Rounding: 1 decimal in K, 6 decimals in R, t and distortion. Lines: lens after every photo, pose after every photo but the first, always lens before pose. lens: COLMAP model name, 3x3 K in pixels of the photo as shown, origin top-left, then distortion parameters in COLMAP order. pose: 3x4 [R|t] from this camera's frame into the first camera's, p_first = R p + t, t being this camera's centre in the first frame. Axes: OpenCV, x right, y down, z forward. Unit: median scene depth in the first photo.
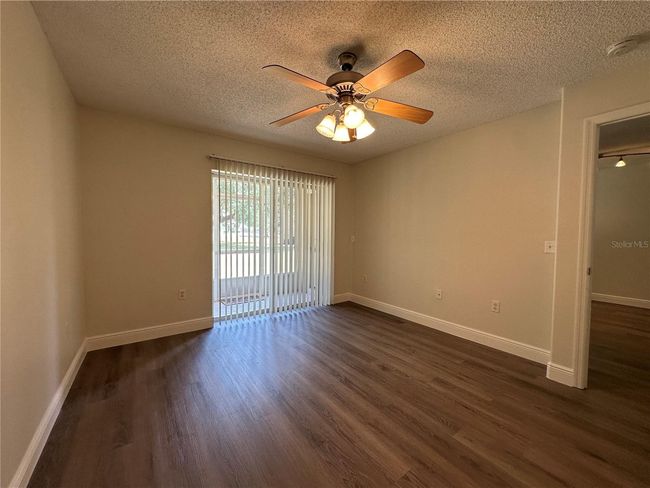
lens RADIAL K [[260.1, 0, 324.3], [0, 260.1, 243.1], [0, 0, 1]] dist [-0.001815, 0.000591]
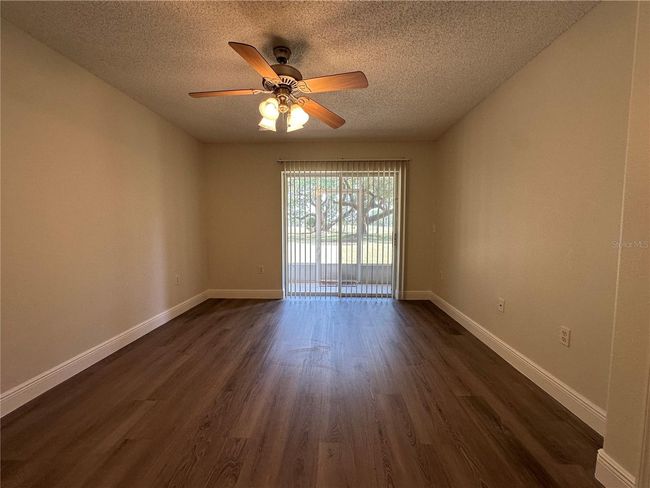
lens RADIAL K [[260.1, 0, 323.9], [0, 260.1, 242.9], [0, 0, 1]] dist [-0.001815, 0.000591]
pose [[0.786122, 0.033328, -0.617172, 0.553306], [-0.016089, 0.999310, 0.033471, 0.013399], [0.617862, -0.016382, 0.786116, 0.167172]]
